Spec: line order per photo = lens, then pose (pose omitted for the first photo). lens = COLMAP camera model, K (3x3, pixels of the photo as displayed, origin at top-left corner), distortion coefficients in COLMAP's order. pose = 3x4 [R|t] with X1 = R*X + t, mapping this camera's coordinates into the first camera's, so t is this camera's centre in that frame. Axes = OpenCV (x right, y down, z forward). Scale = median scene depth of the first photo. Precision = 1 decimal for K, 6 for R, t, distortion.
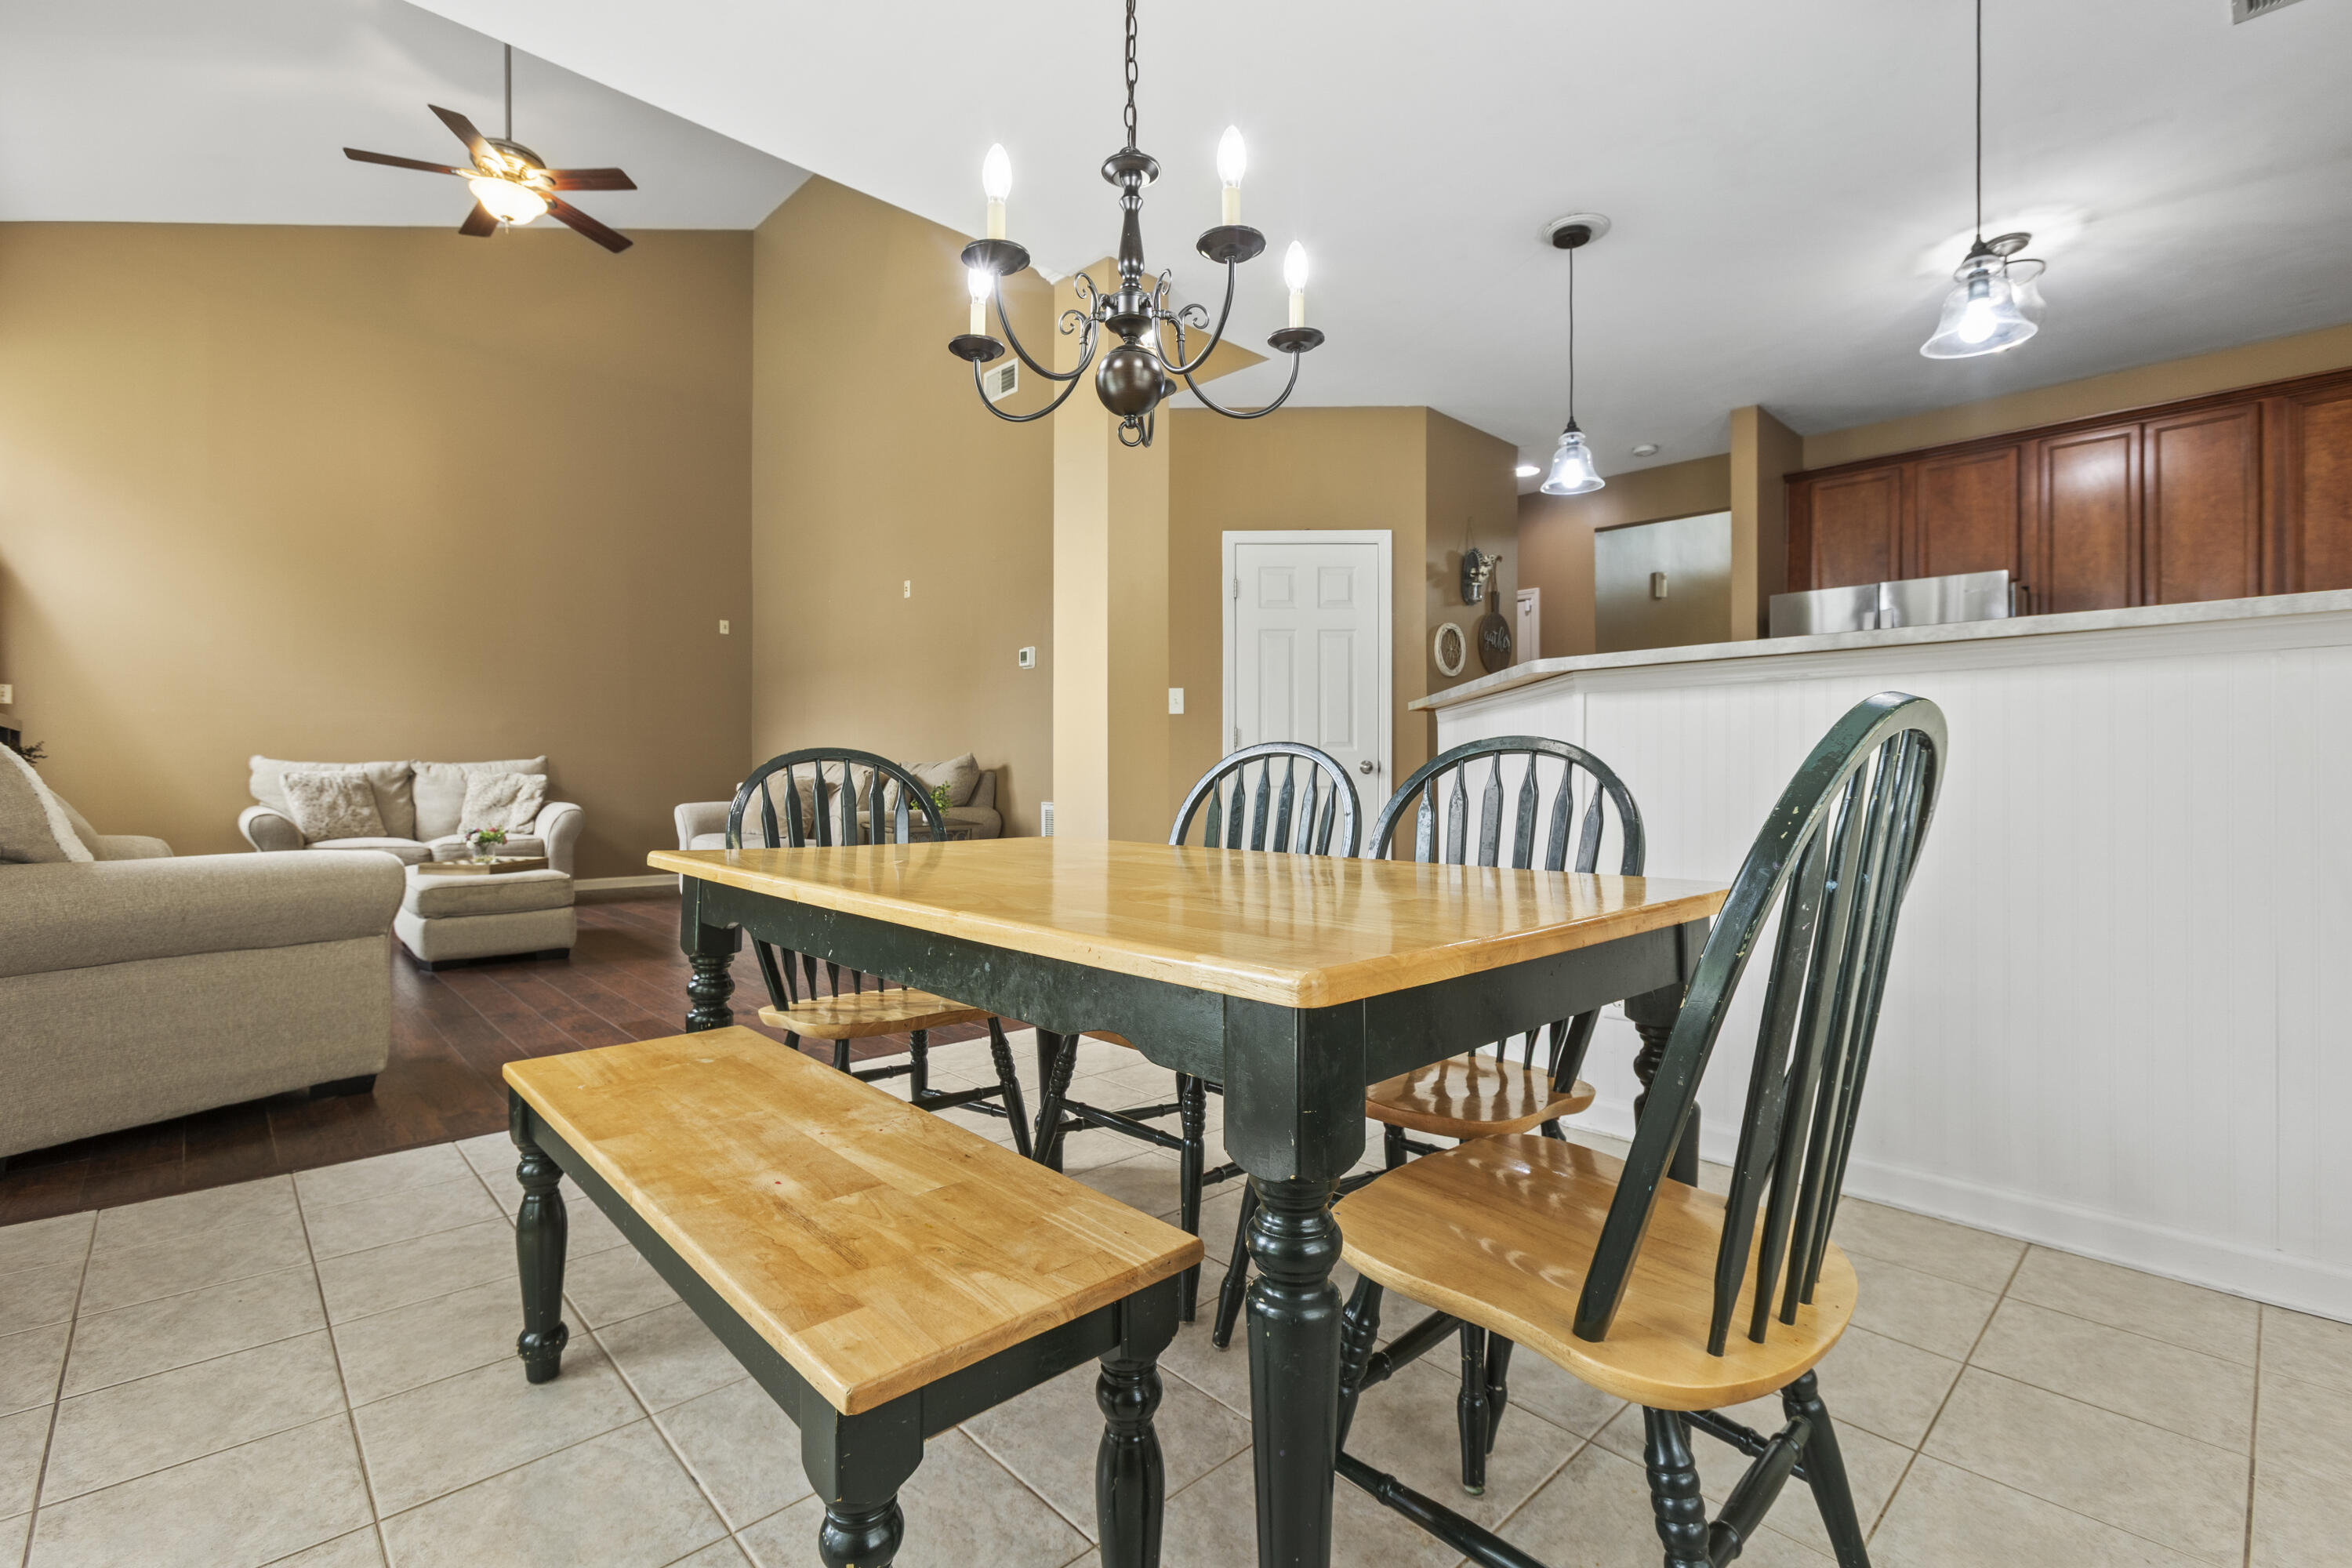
lens RADIAL K [[1057.9, 0, 1164.5], [0, 1057.9, 777.6], [0, 0, 1]] dist [-0.019071, 0.016689]
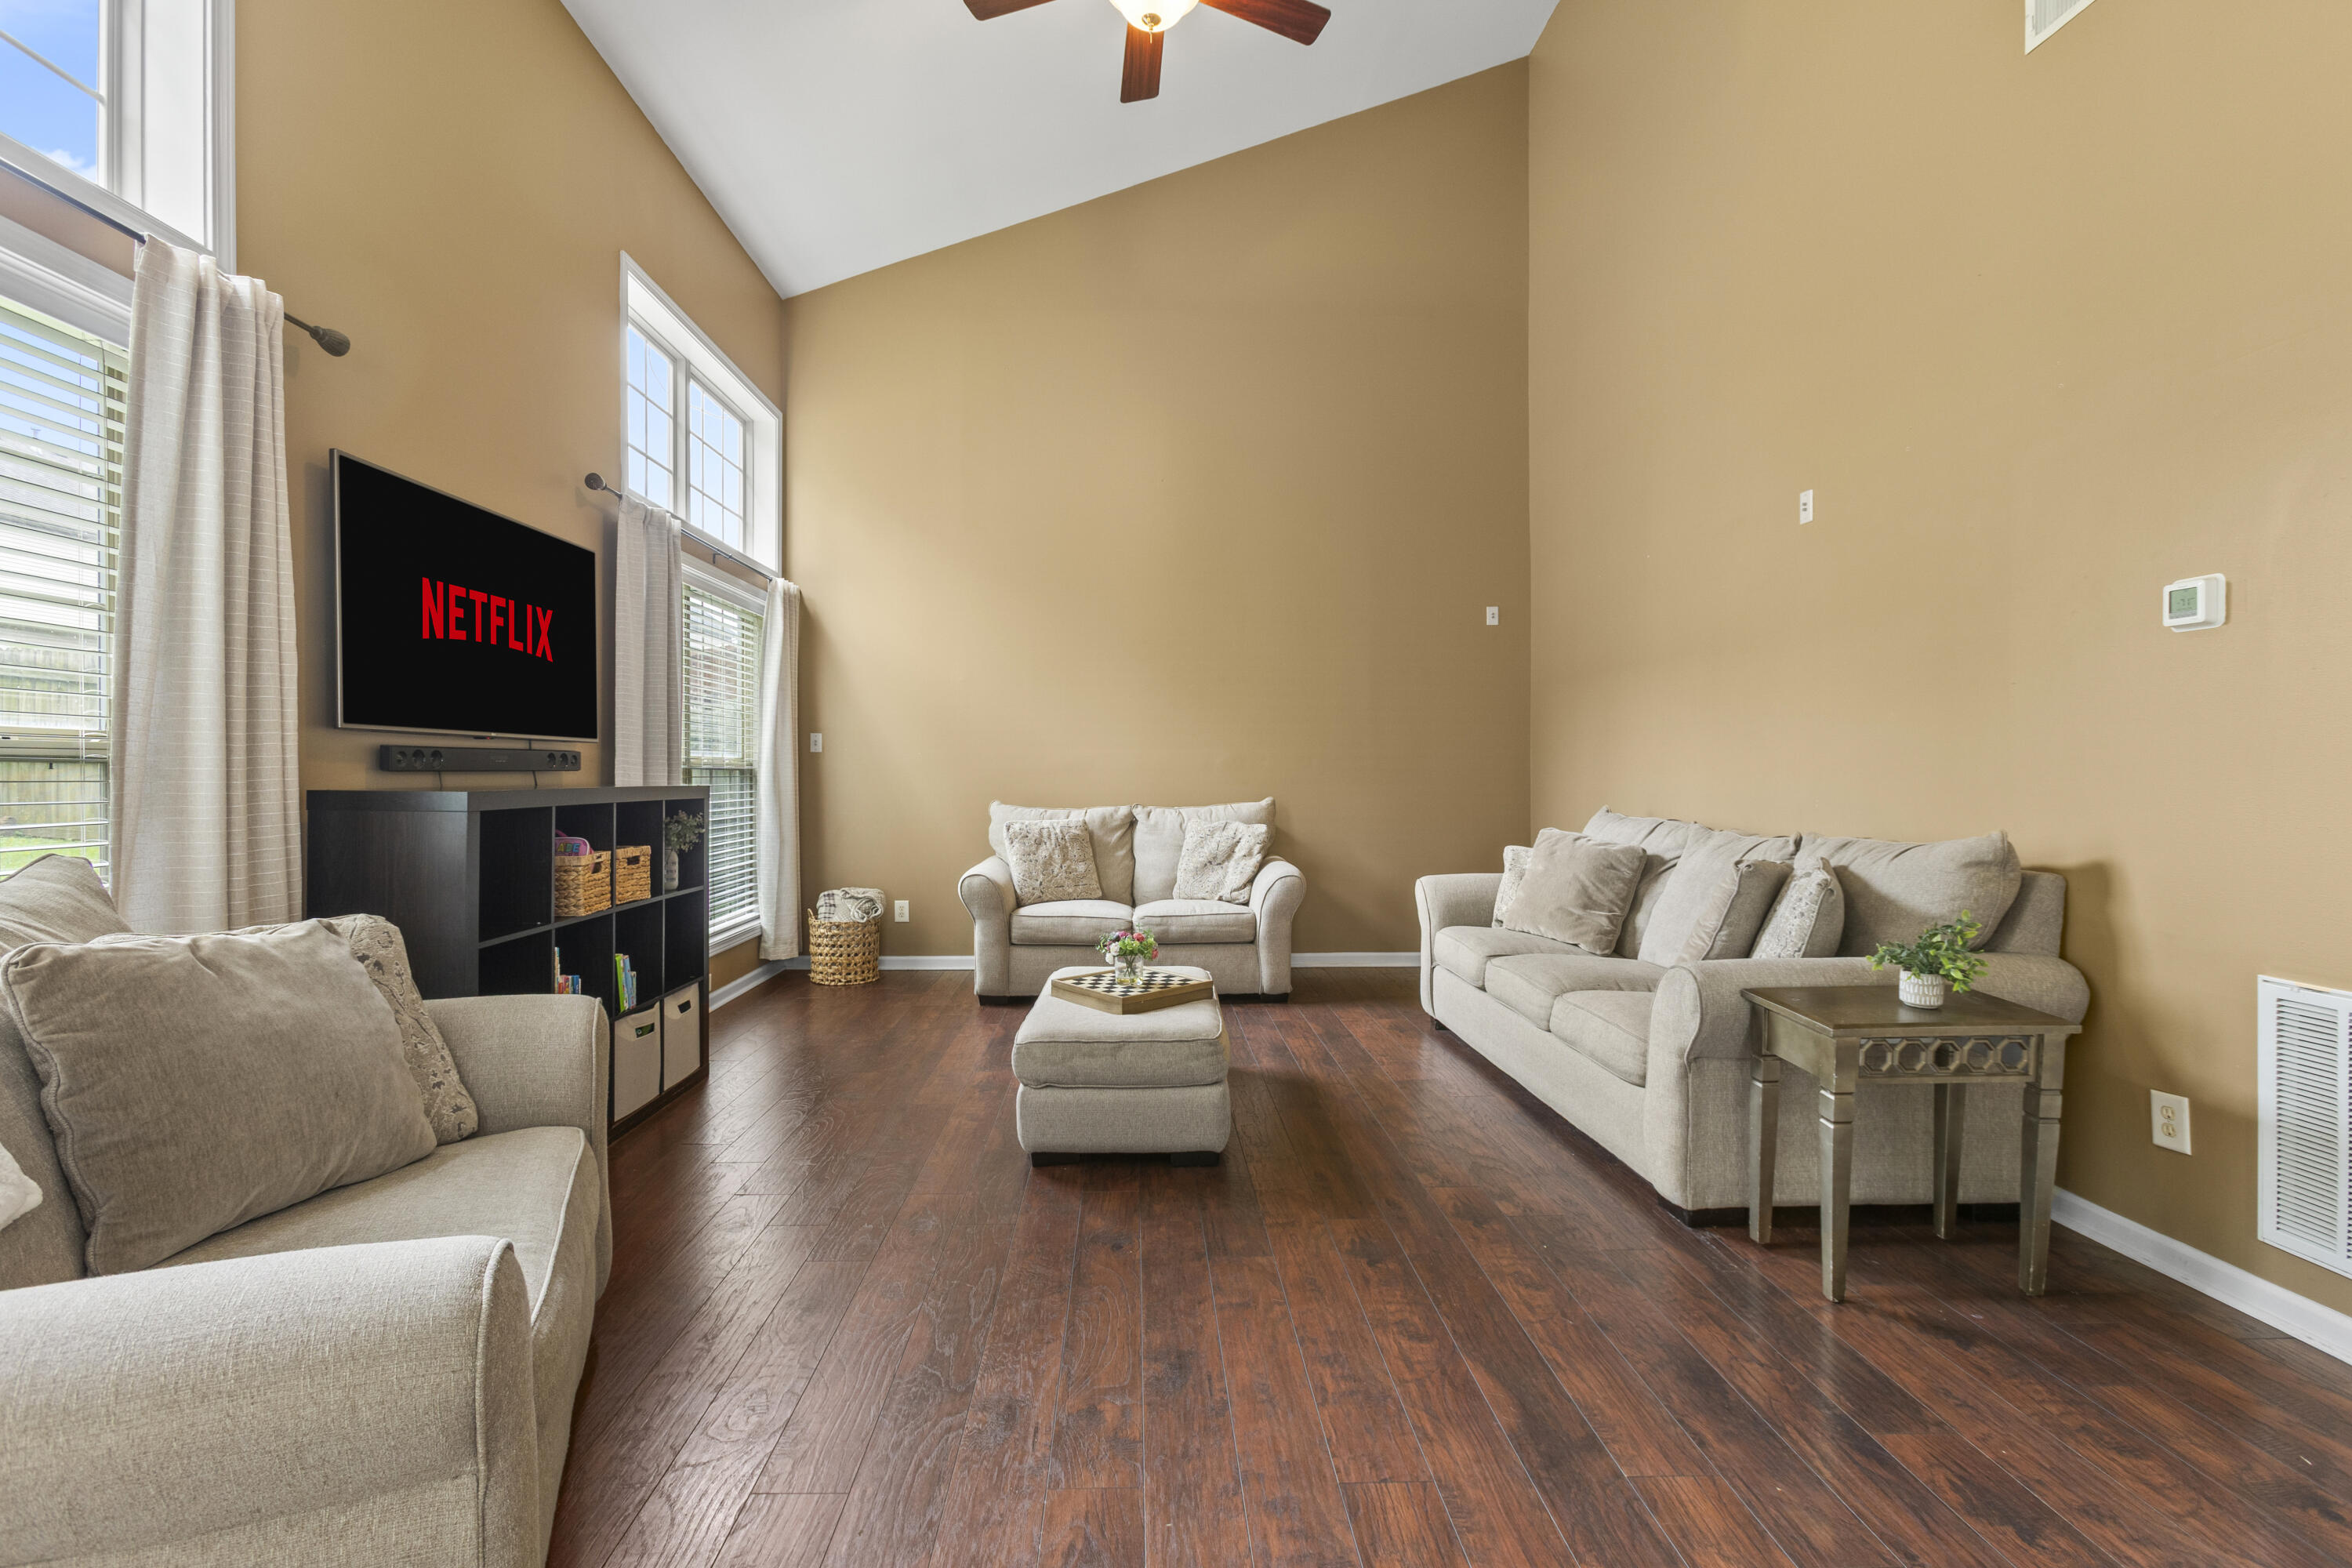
lens RADIAL K [[1057.9, 0, 1164.5], [0, 1057.9, 777.6], [0, 0, 1]] dist [-0.019071, 0.016689]
pose [[0.754772, 0.001828, -0.655985, -0.138371], [-0.001594, 0.999998, 0.000953, -0.040027], [0.655986, 0.000326, 0.754773, 0.379358]]
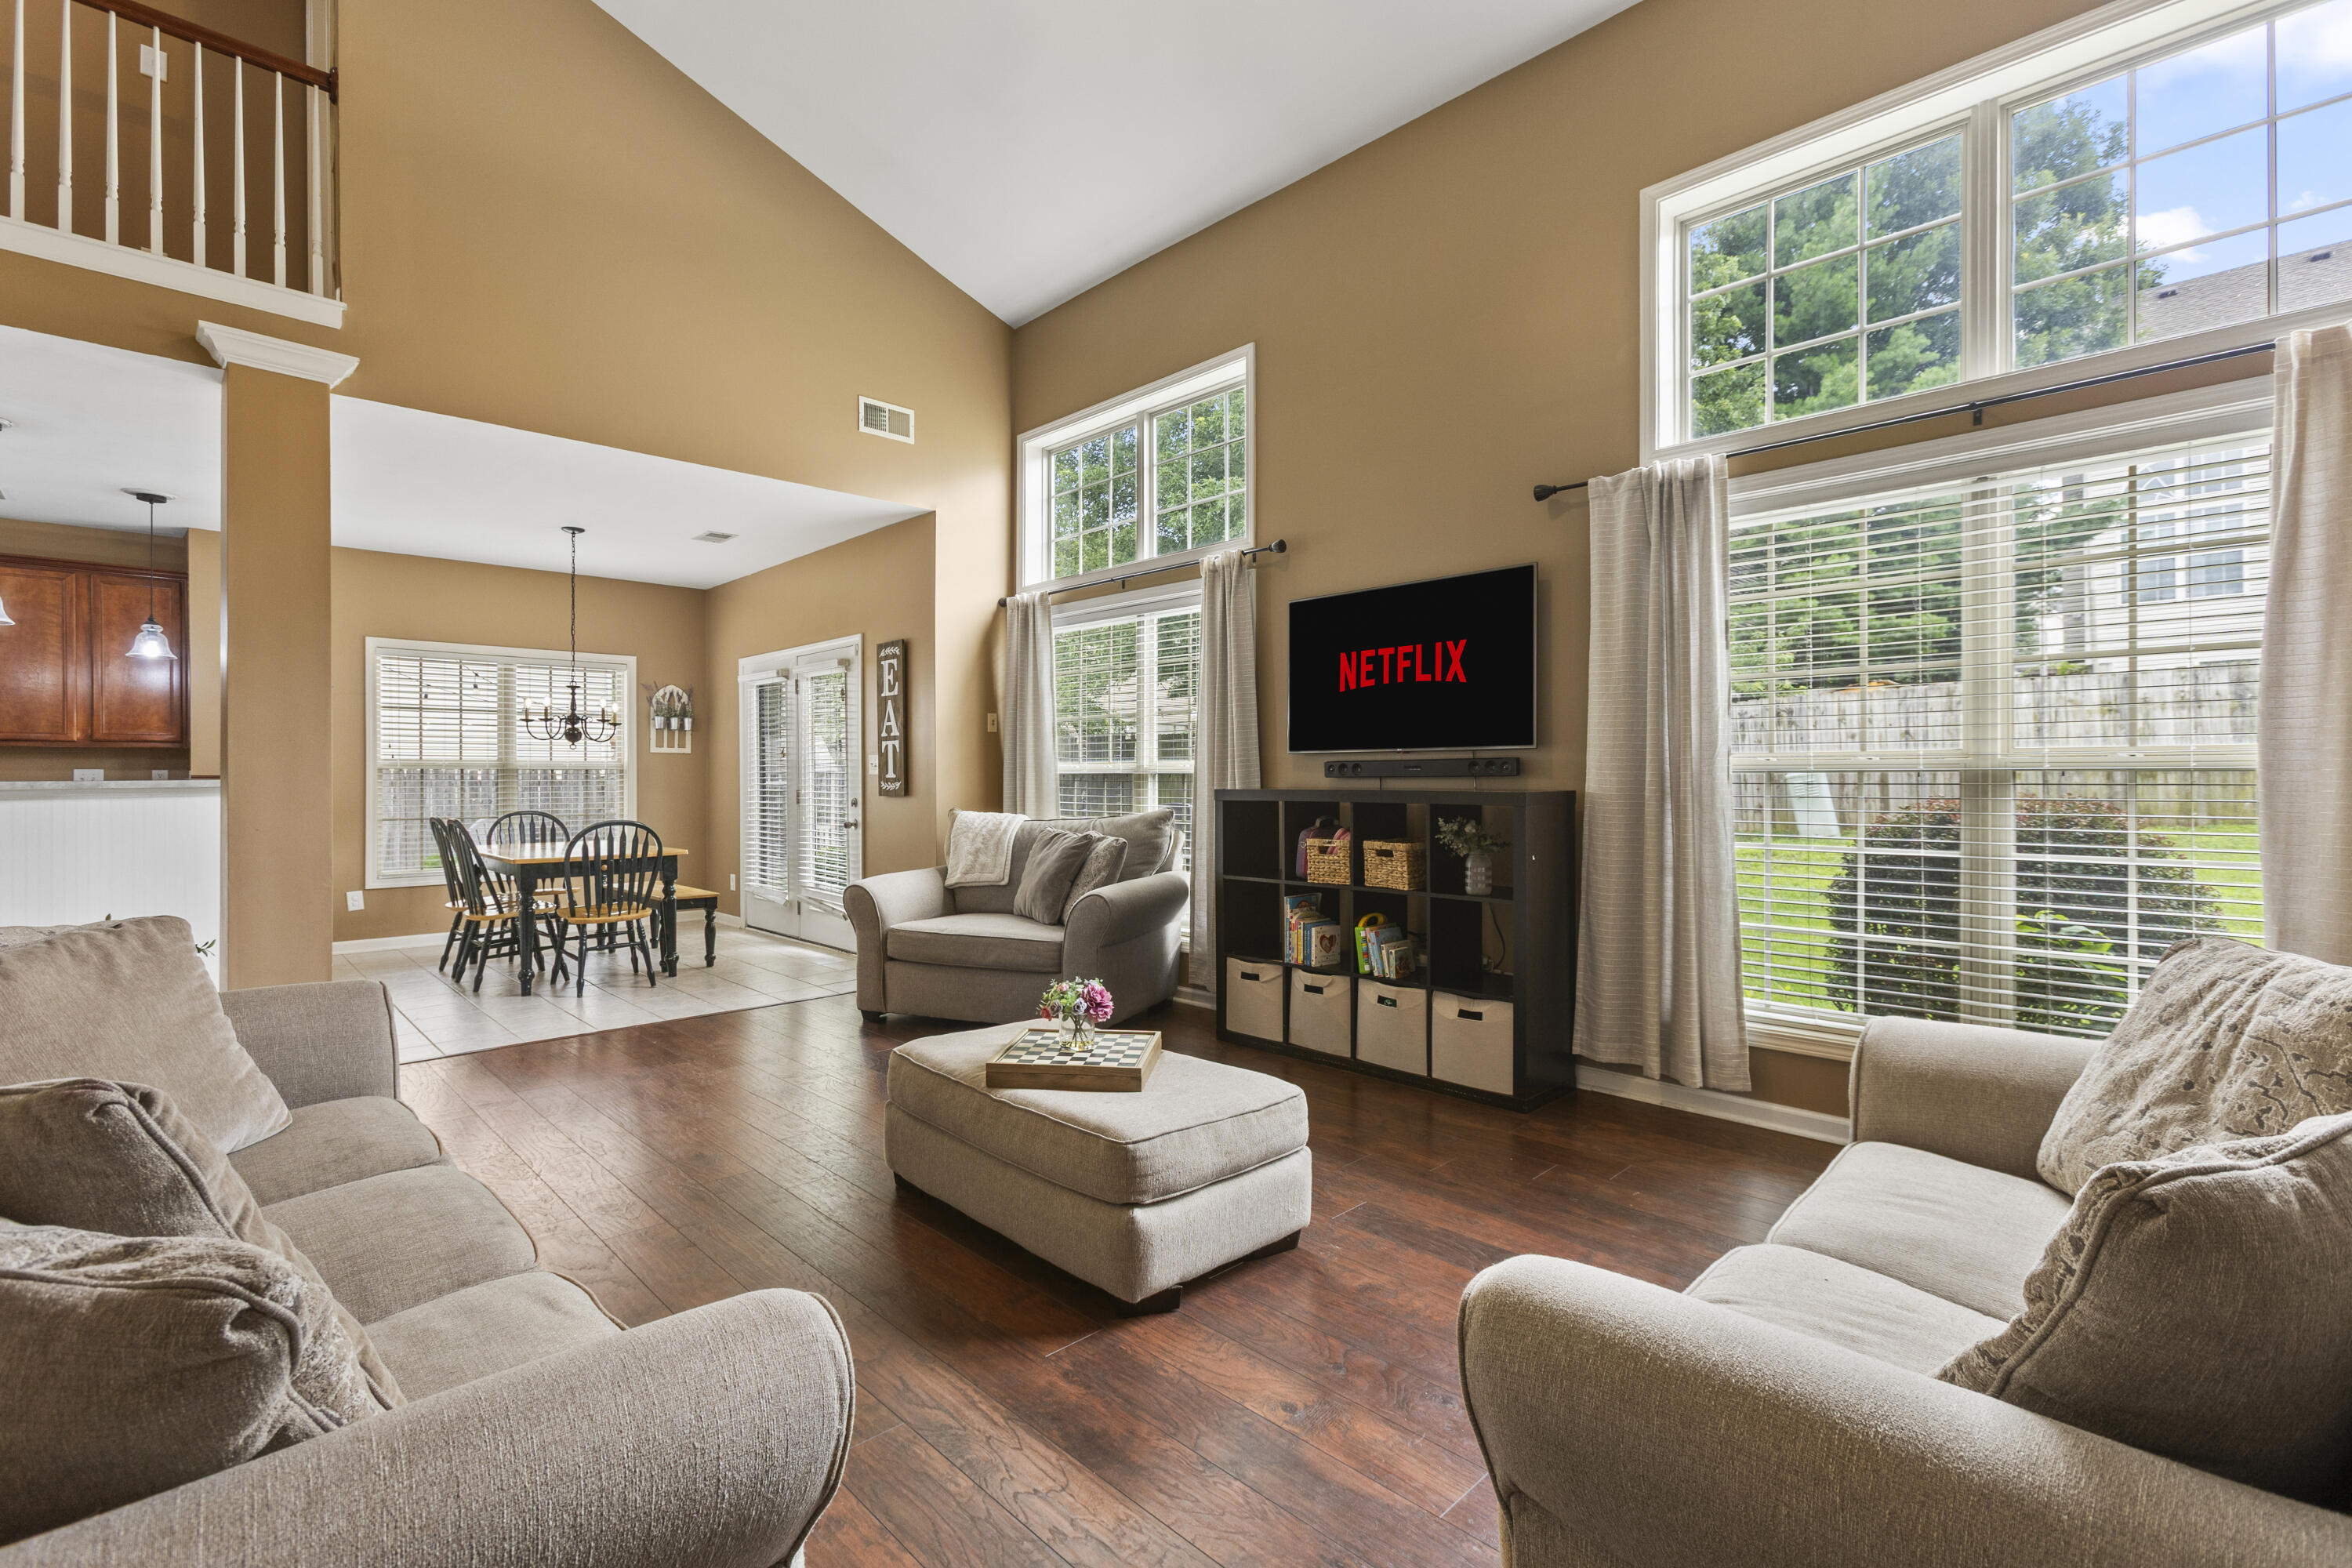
lens RADIAL K [[1076.5, 0, 1147.3], [0, 1076.5, 774.4], [0, 0, 1]] dist [-0.047285, 0.048505]
pose [[-0.999984, 0.000714, -0.005534, -0.514669], [0.000701, 0.999997, 0.002508, -0.045490], [0.005536, 0.002504, -0.999982, 1.172250]]
